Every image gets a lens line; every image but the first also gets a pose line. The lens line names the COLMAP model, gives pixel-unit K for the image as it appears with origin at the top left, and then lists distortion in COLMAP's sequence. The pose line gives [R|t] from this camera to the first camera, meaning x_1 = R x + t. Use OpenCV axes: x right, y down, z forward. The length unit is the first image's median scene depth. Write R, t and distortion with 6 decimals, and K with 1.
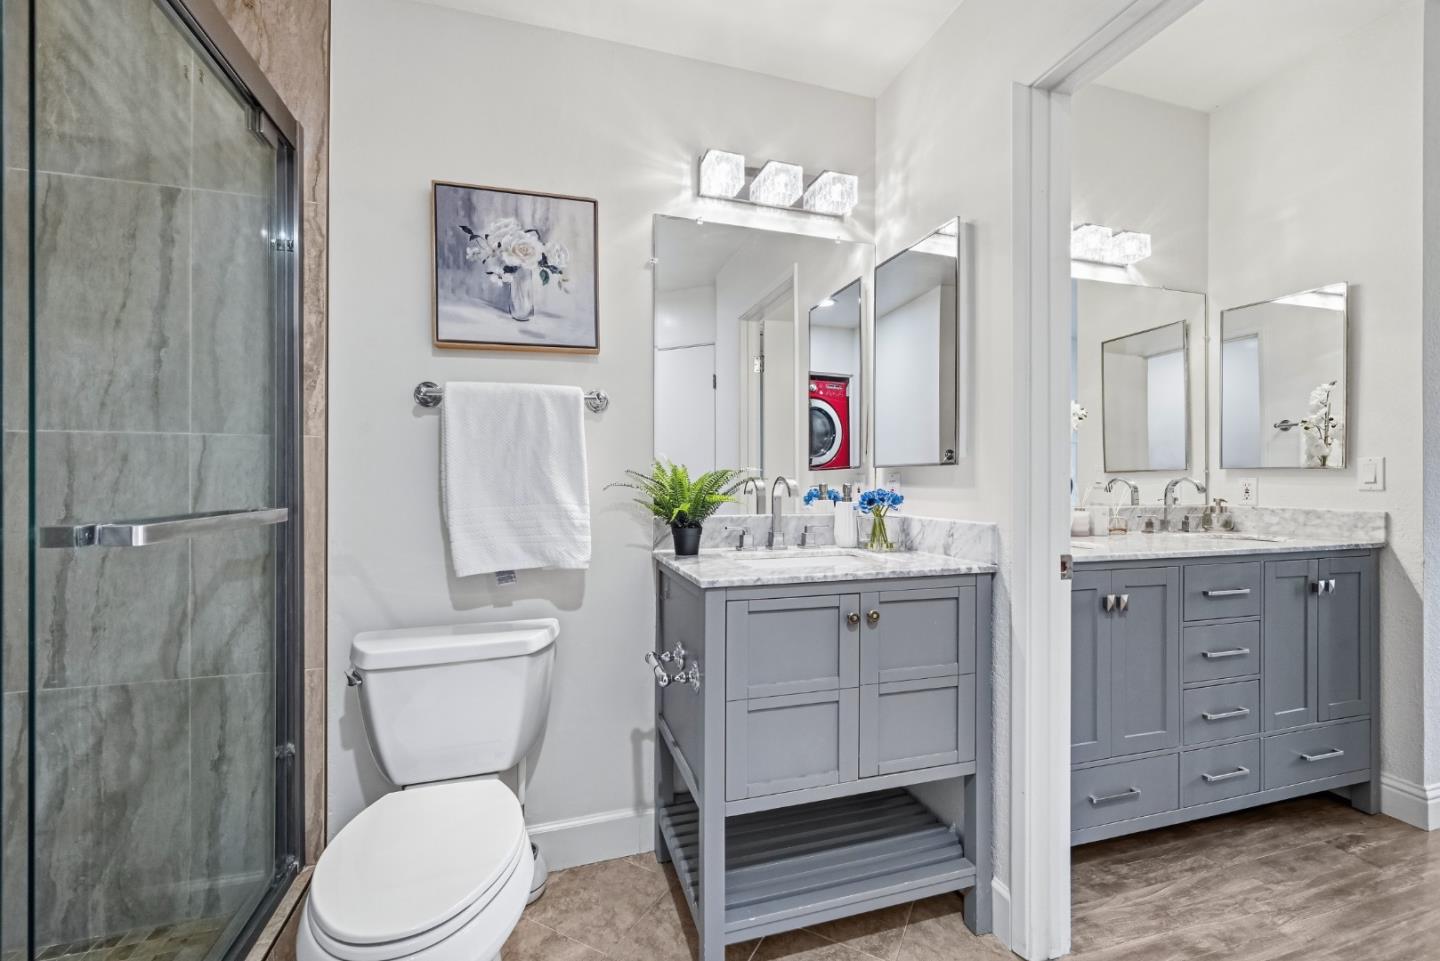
lens RADIAL K [[603.3, 0, 715.2], [0, 603.3, 481.8], [0, 0, 1]] dist [0.001506, 0.000247]
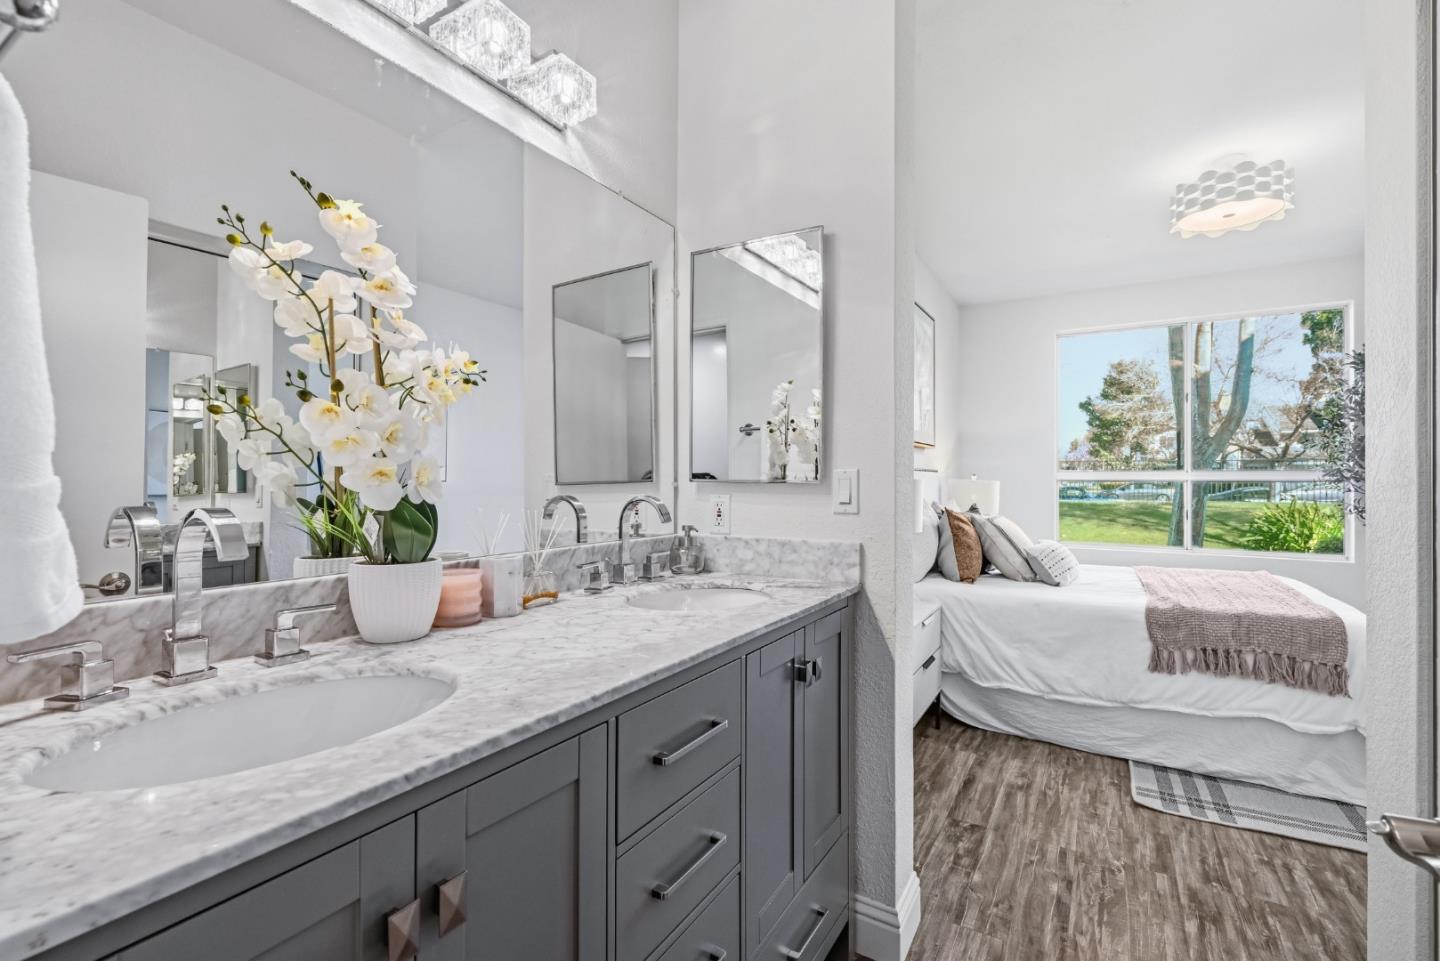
lens RADIAL K [[617.9, 0, 717.0], [0, 617.9, 481.3], [0, 0, 1]] dist [-0.000665, 0.000280]
pose [[0.746615, 0.002455, 0.665252, 0.406602], [-0.001495, 0.999997, -0.002013, -0.020517], [-0.665255, 0.000508, 0.746616, 0.472791]]
